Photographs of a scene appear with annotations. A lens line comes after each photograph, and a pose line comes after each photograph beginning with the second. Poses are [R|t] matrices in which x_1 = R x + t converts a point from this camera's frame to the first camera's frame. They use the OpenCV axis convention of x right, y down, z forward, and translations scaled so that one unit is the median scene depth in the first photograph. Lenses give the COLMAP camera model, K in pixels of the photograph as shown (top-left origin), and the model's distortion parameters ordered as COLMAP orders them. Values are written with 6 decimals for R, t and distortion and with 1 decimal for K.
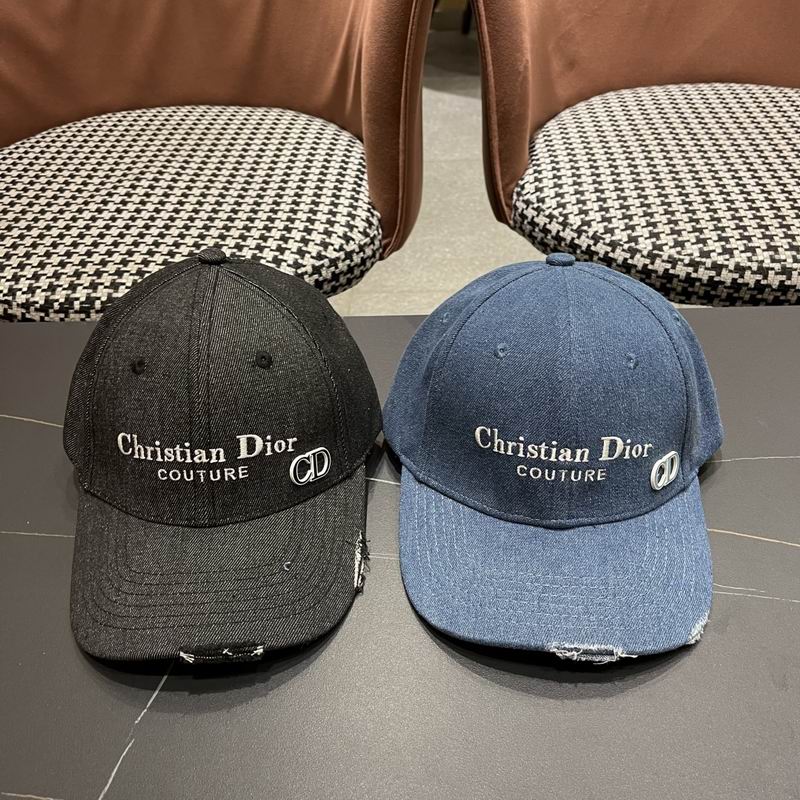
lens RADIAL K [[817.1, 0, 398.5], [0, 817.1, 404.5], [0, 0, 1]] dist [0.011121, 0.000000]
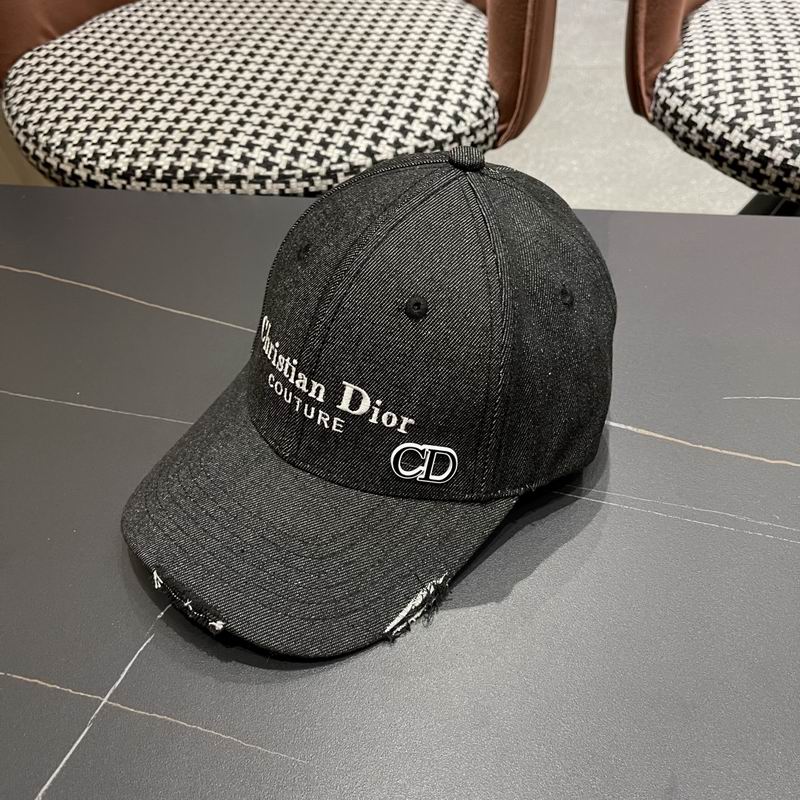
lens RADIAL K [[817.1, 0, 394.1], [0, 817.1, 402.7], [0, 0, 1]] dist [0.011121, 0.000000]
pose [[0.986376, 0.097112, -0.132783, 0.017028], [-0.085682, 0.992316, 0.089257, 0.028282], [0.140431, -0.076664, 0.987118, 0.092435]]
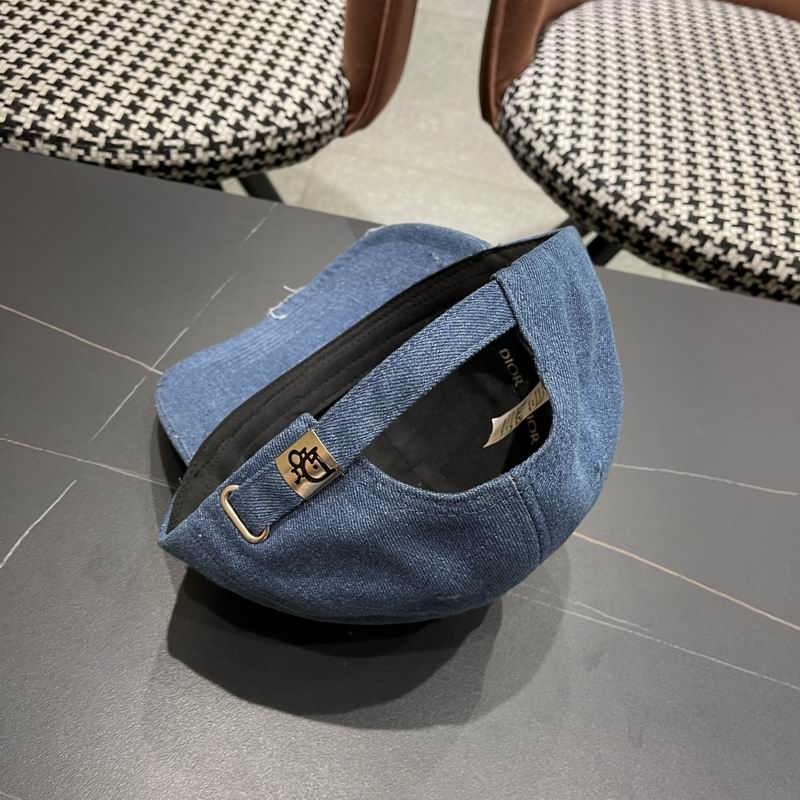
lens RADIAL K [[817.1, 0, 394.2], [0, 817.1, 410.1], [0, 0, 1]] dist [0.011121, 0.000000]
pose [[0.977327, 0.199377, 0.071280, 0.032399], [-0.209113, 0.961702, 0.177200, -0.069023], [-0.033220, -0.188088, 0.981590, 0.092143]]
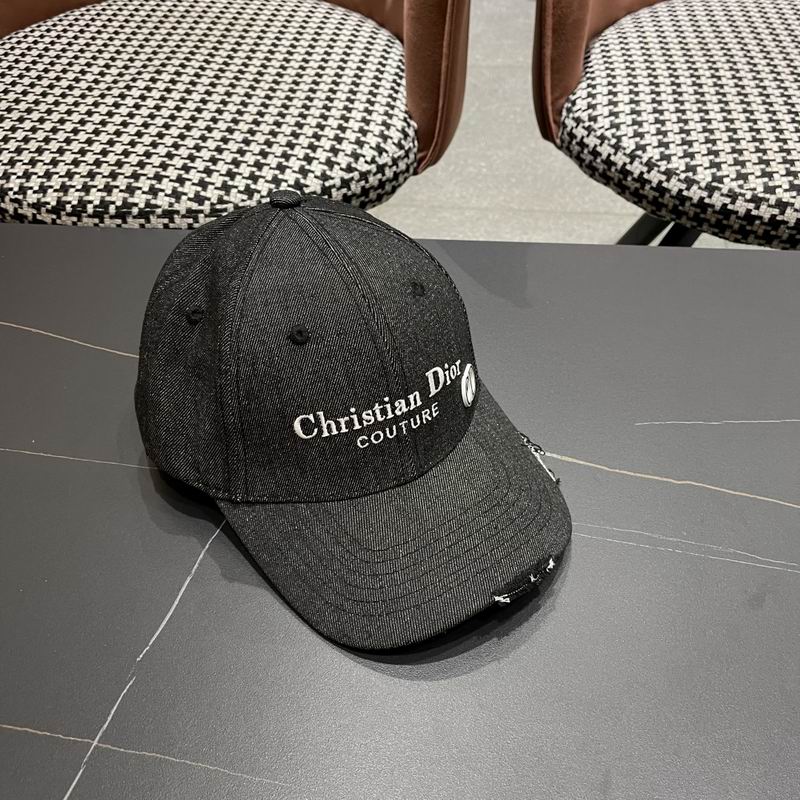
lens RADIAL K [[817.1, 0, 392.4], [0, 817.1, 410.5], [0, 0, 1]] dist [0.011121, 0.000000]
pose [[0.997752, 0.062170, -0.025017, -0.007333], [-0.058922, 0.991679, 0.114456, -0.017760], [0.031924, -0.112724, 0.993113, 0.045788]]
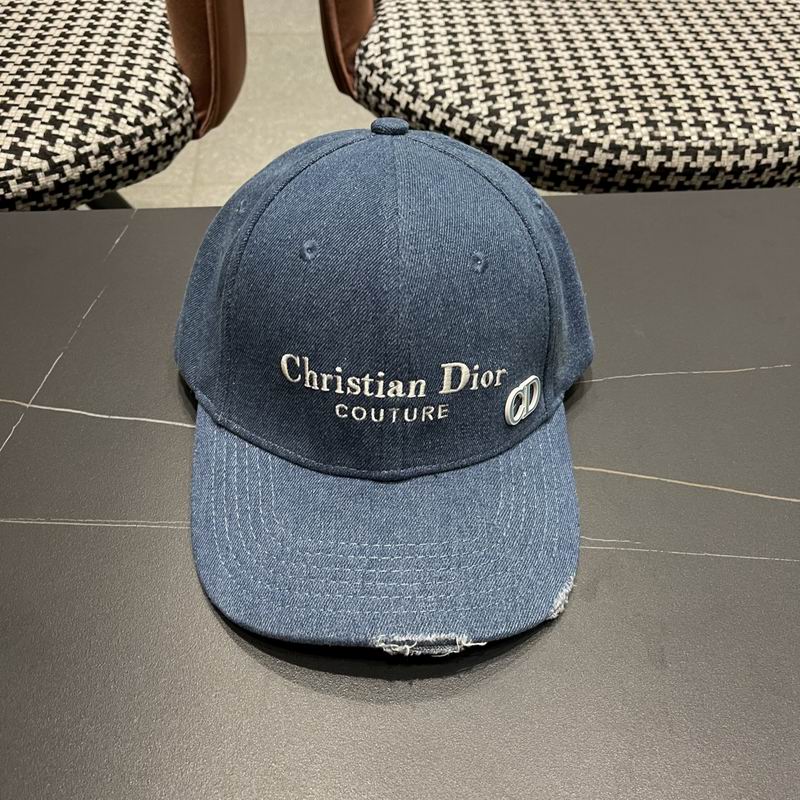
lens RADIAL K [[817.1, 0, 394.1], [0, 817.1, 412.8], [0, 0, 1]] dist [0.011121, 0.000000]
pose [[0.990422, -0.042406, 0.131403, 0.059912], [0.024859, 0.990884, 0.132404, -0.010123], [-0.135819, -0.127870, 0.982447, 0.145801]]
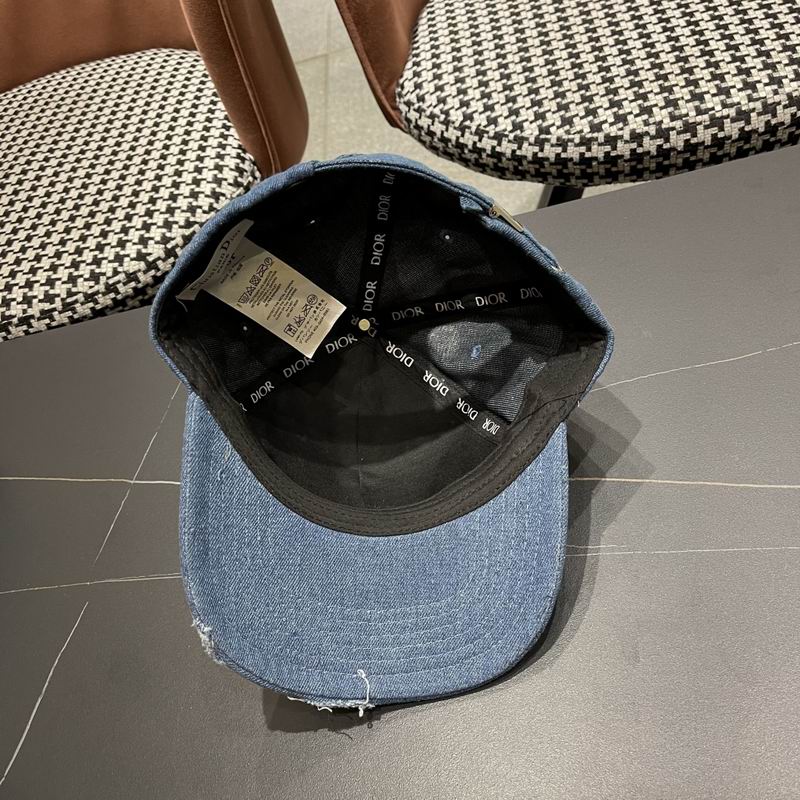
lens RADIAL K [[817.1, 0, 399.6], [0, 817.1, 405.6], [0, 0, 1]] dist [0.011121, 0.000000]
pose [[0.972684, -0.194083, -0.127348, 0.210909], [0.211735, 0.966660, 0.144000, -0.063336], [0.095154, -0.167031, 0.981349, 0.072075]]
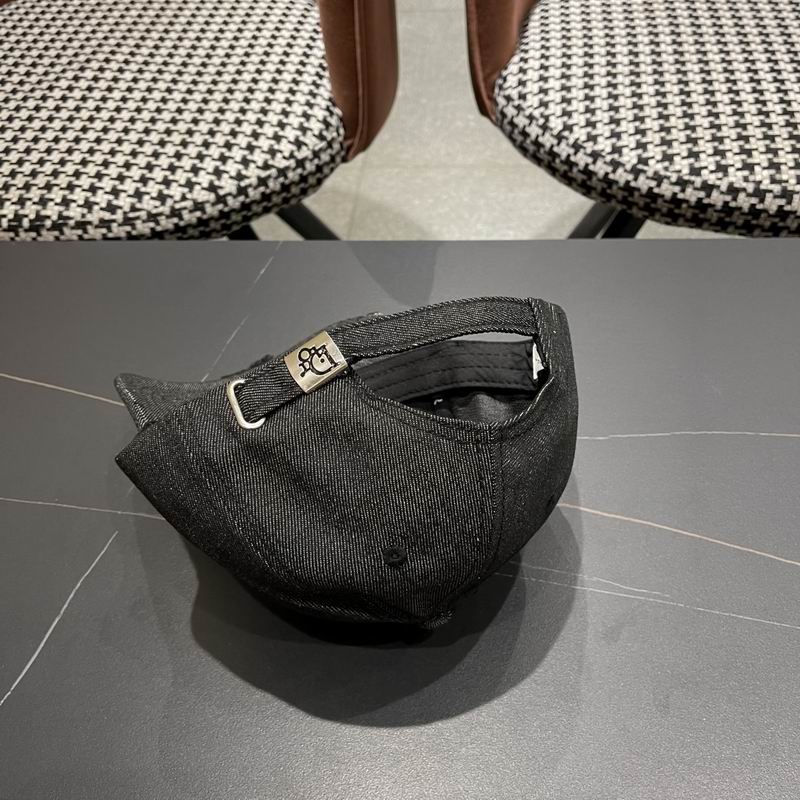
lens RADIAL K [[817.1, 0, 397.7], [0, 817.1, 403.0], [0, 0, 1]] dist [0.011121, 0.000000]
pose [[0.996496, 0.031401, -0.077517, 0.125405], [-0.016509, 0.982457, 0.185755, -0.091902], [0.081990, -0.183825, 0.979534, 0.068961]]
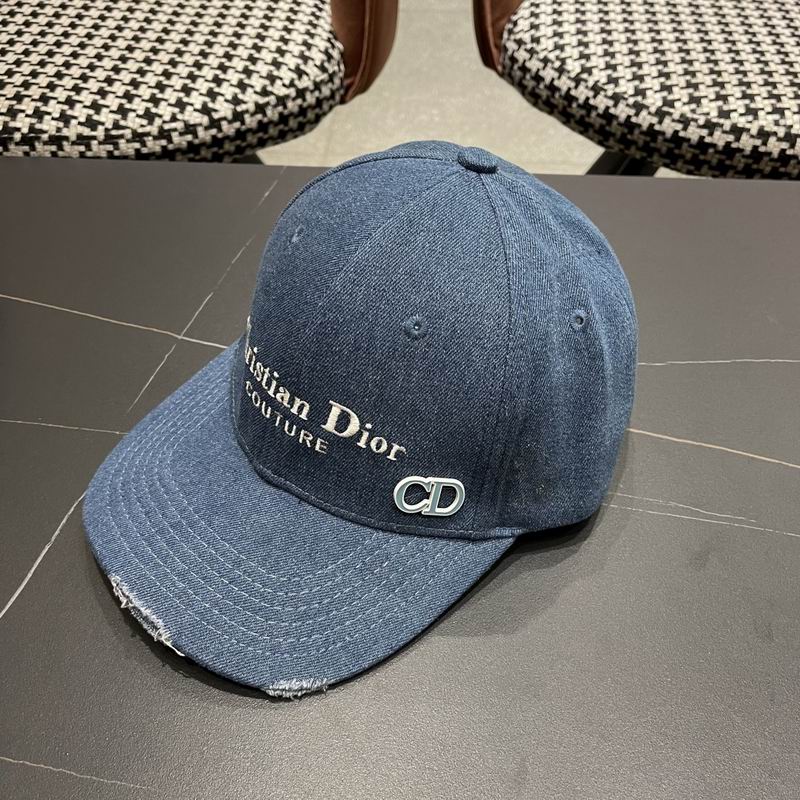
lens RADIAL K [[817.1, 0, 395.9], [0, 817.1, 411.9], [0, 0, 1]] dist [0.011121, 0.000000]
pose [[0.998587, 0.050542, 0.016419, 0.038848], [-0.052441, 0.987209, 0.150561, 0.007540], [-0.008599, -0.151209, 0.988464, 0.121410]]
